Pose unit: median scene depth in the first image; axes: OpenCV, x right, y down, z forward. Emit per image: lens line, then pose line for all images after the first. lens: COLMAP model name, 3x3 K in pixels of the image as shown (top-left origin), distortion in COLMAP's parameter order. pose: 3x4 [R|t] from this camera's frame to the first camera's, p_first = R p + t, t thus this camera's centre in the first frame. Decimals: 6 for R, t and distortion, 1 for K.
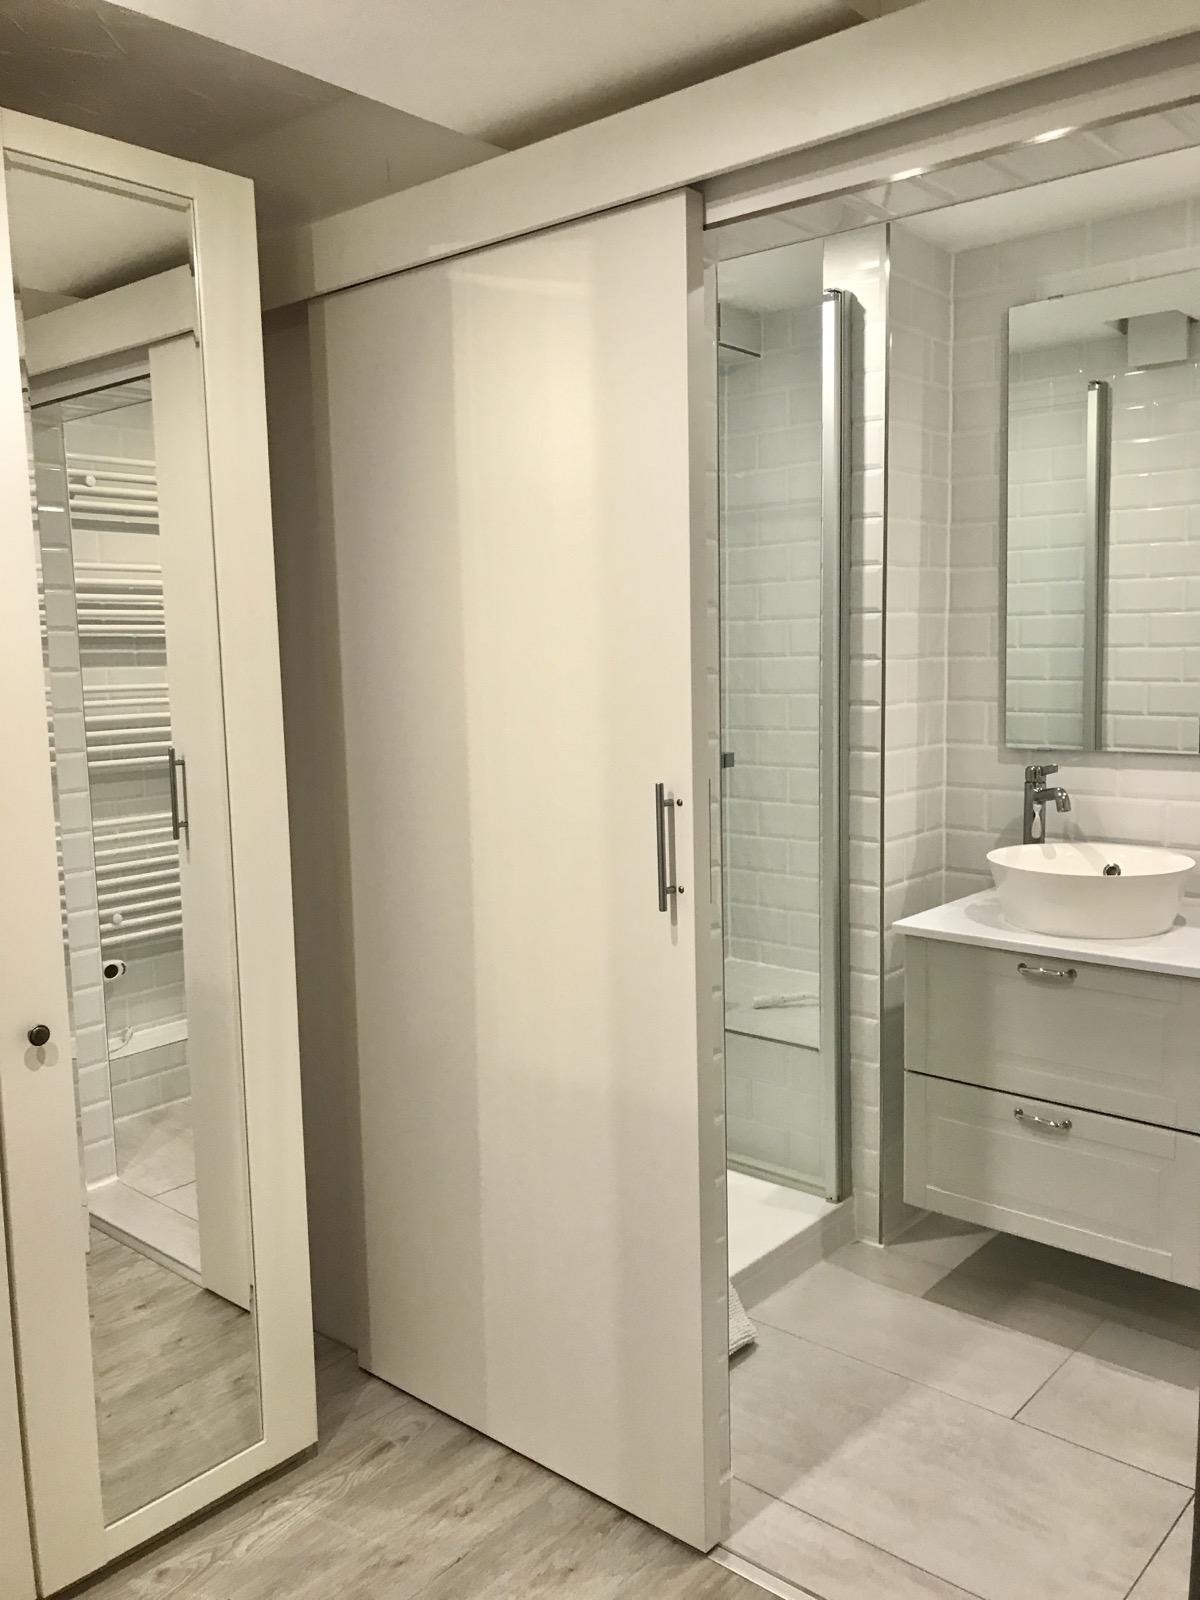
lens RADIAL K [[1316.5, 0, 605.1], [0, 1316.5, 808.1], [0, 0, 1]] dist [0.006032, -0.014972]
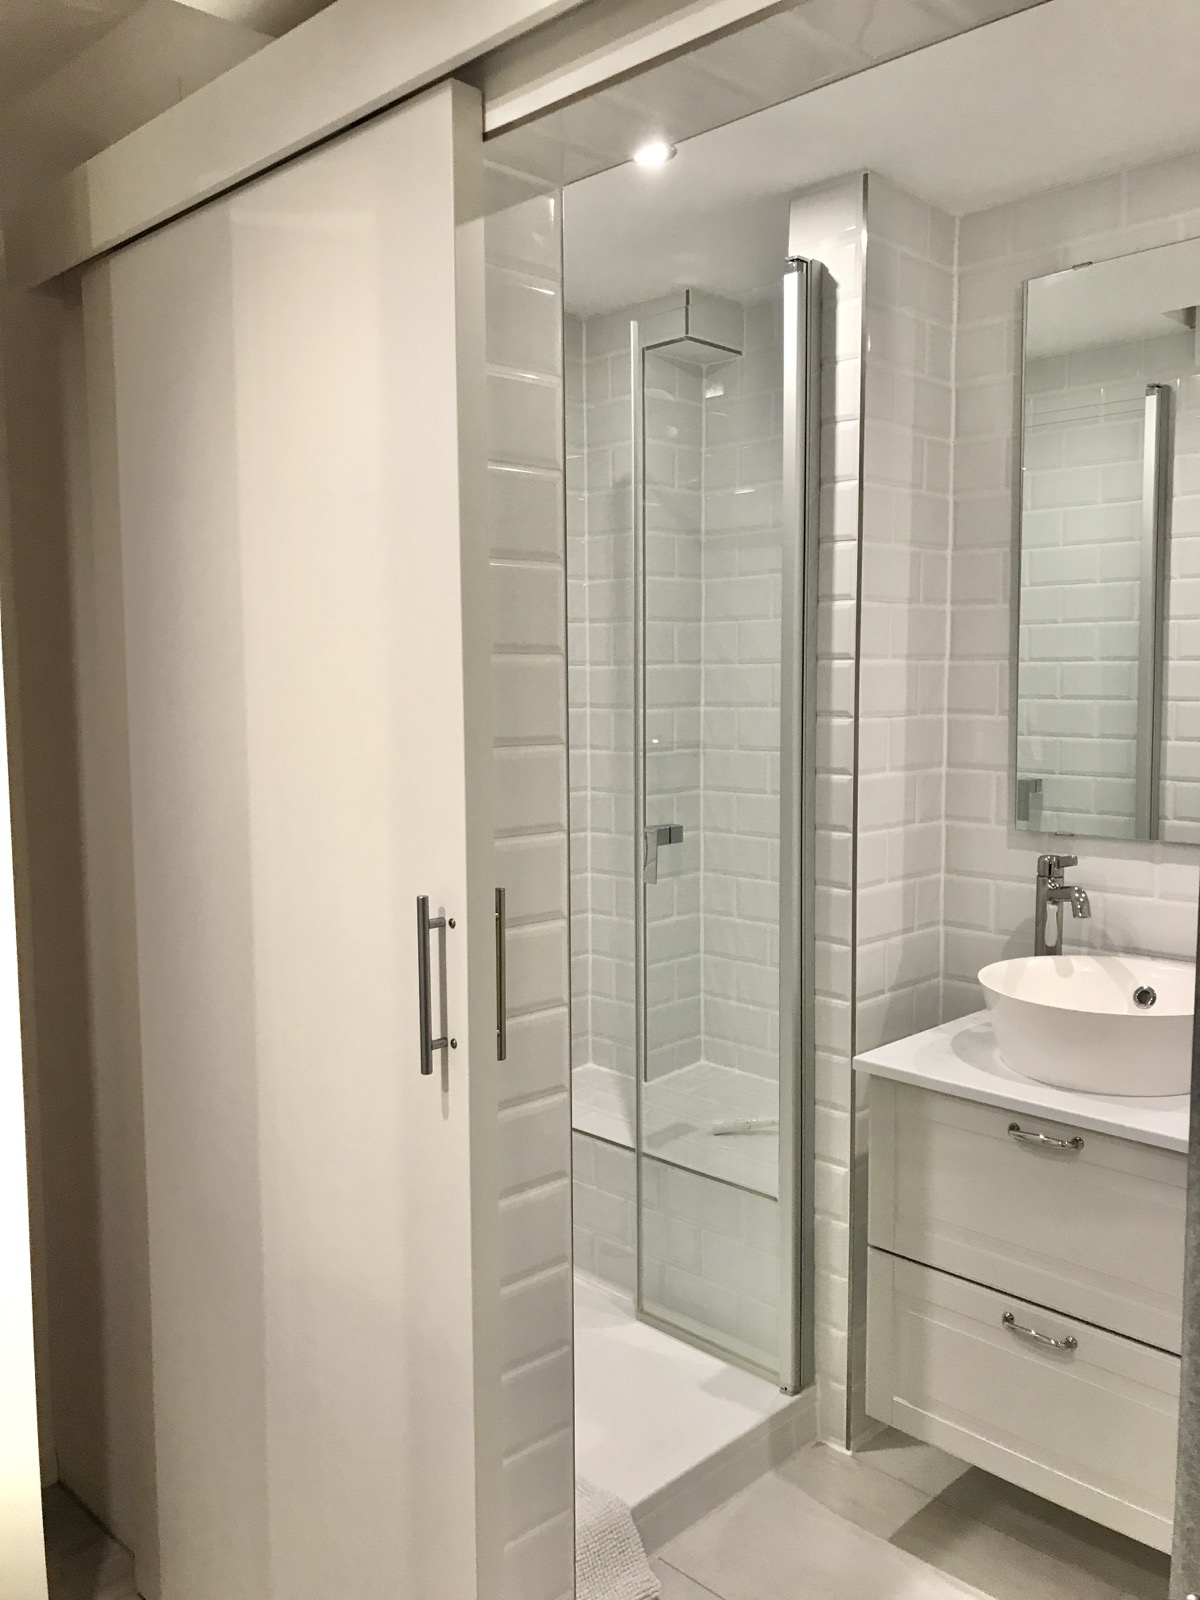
lens RADIAL K [[1305.6, 0, 600.0], [0, 1305.6, 800.0], [0, 0, 1]] dist [0.002720, 0.000859]
pose [[0.996861, 0.020415, -0.076490, 0.115437], [-0.022603, 0.999356, -0.027860, -0.036765], [0.075872, 0.029502, 0.996681, 0.196355]]
